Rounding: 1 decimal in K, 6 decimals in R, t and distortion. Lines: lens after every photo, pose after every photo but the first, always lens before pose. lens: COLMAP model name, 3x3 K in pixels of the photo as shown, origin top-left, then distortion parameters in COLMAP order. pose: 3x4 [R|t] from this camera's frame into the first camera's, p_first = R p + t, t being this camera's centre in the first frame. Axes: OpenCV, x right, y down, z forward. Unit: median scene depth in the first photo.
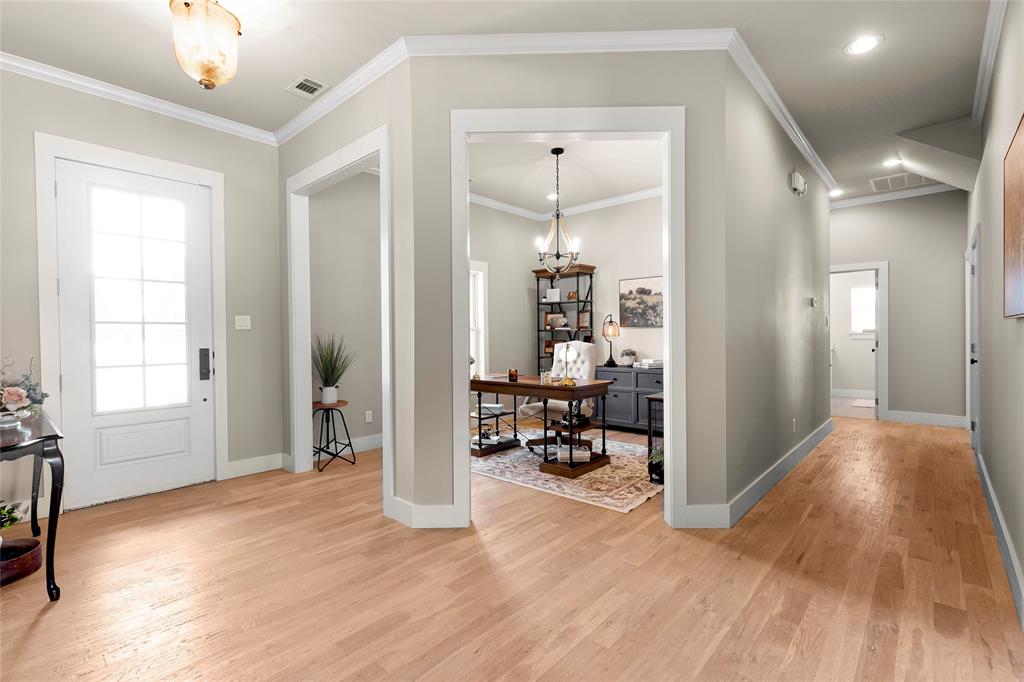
lens RADIAL K [[465.6, 0, 509.5], [0, 465.6, 341.0], [0, 0, 1]] dist [0.002972, -0.001958]
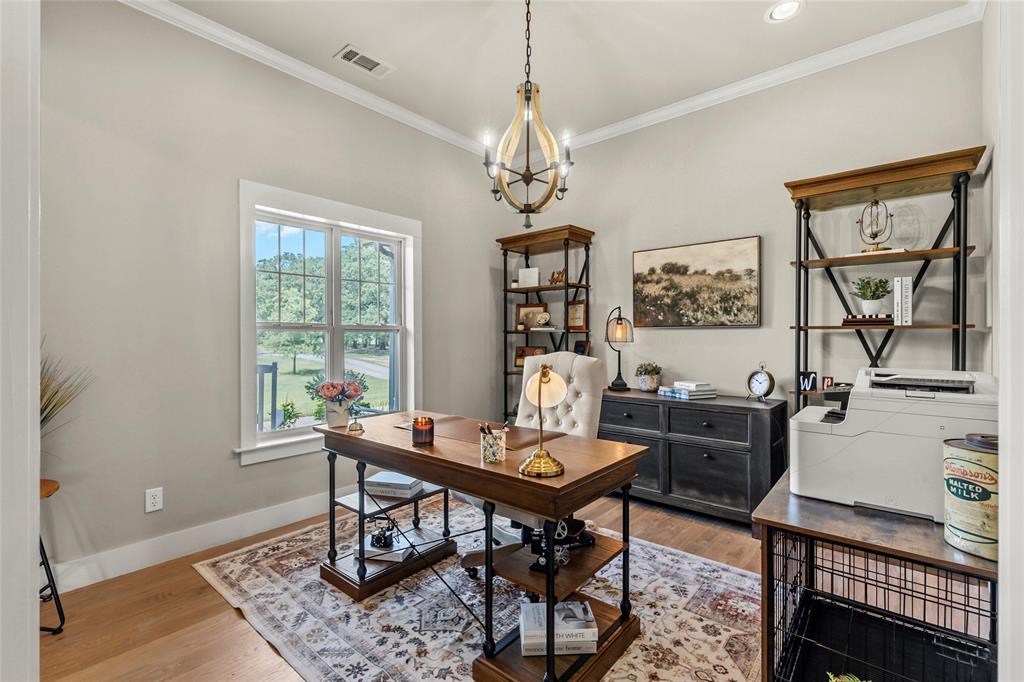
lens RADIAL K [[465.6, 0, 513.1], [0, 465.6, 338.0], [0, 0, 1]] dist [0.002972, -0.001958]
pose [[0.999233, 0.007875, 0.038352, 0.051231], [-0.007534, 0.999931, -0.009015, -0.008503], [-0.038420, 0.008719, 0.999224, 0.373377]]
